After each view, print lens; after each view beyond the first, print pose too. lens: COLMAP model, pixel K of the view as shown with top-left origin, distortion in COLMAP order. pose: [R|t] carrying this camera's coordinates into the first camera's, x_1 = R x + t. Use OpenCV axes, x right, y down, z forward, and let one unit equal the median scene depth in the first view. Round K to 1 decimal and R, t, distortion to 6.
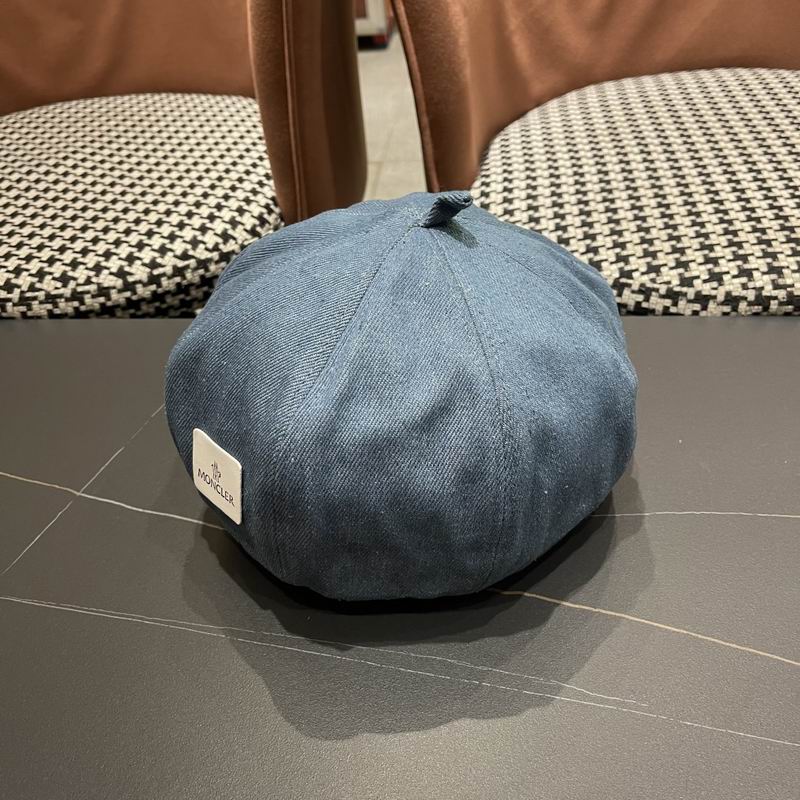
lens RADIAL K [[848.2, 0, 396.5], [0, 848.2, 401.7], [0, 0, 1]] dist [0.014352, 0.000000]
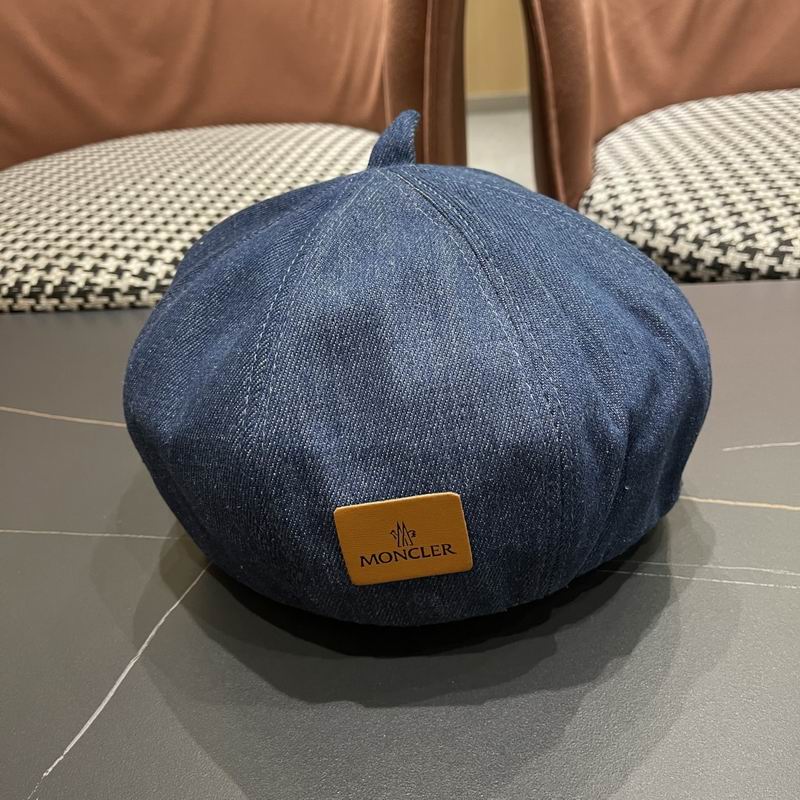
lens RADIAL K [[848.2, 0, 400.3], [0, 848.2, 398.3], [0, 0, 1]] dist [0.014352, 0.000000]
pose [[0.998668, -0.023253, 0.046064, -0.211219], [0.028626, 0.992403, -0.119651, 0.125776], [-0.042932, 0.120810, 0.991747, 0.049897]]
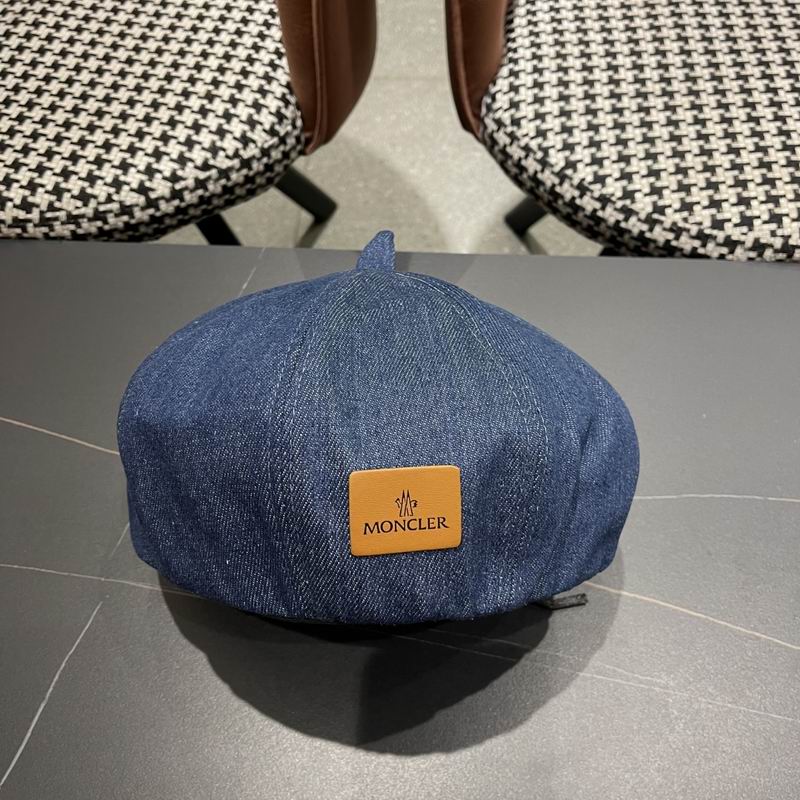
lens RADIAL K [[848.2, 0, 395.1], [0, 848.2, 414.5], [0, 0, 1]] dist [0.014352, 0.000000]
pose [[0.997568, -0.016352, 0.067748, -0.107685], [-0.007891, 0.939331, 0.342922, -0.245022], [-0.069246, -0.342623, 0.936918, -0.011940]]
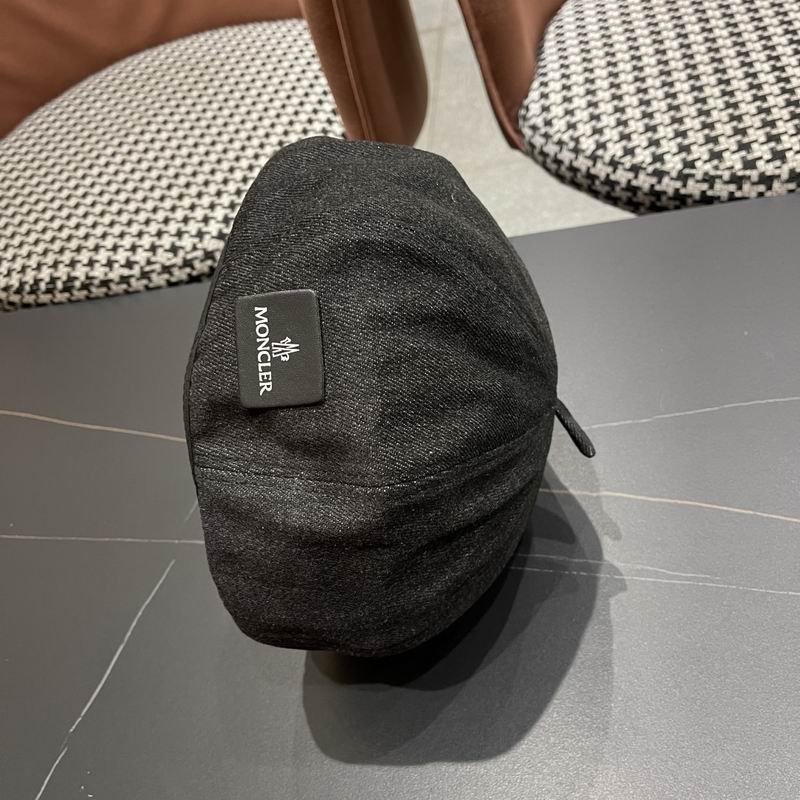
lens RADIAL K [[848.2, 0, 392.9], [0, 848.2, 415.8], [0, 0, 1]] dist [0.014352, 0.000000]
pose [[0.981403, -0.129158, -0.142006, 0.022757], [0.152707, 0.973561, 0.169879, -0.076843], [0.116311, -0.188405, 0.975180, -0.098348]]
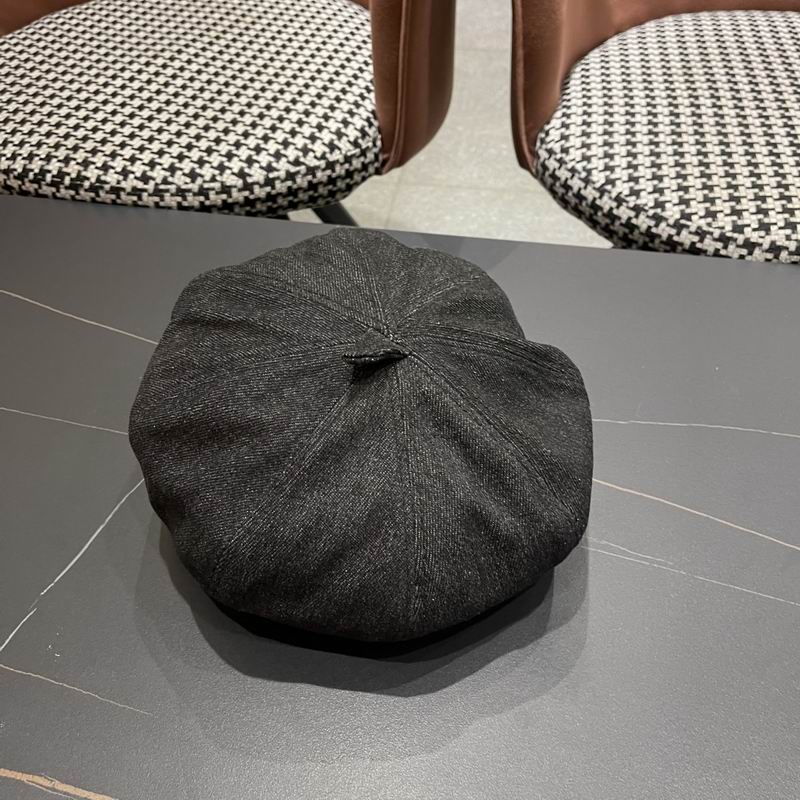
lens RADIAL K [[848.2, 0, 390.1], [0, 848.2, 413.8], [0, 0, 1]] dist [0.014352, 0.000000]
pose [[0.996131, 0.087677, -0.006030, -0.091060], [-0.085685, 0.984169, 0.155143, -0.028730], [0.019537, -0.154027, 0.987874, -0.172136]]
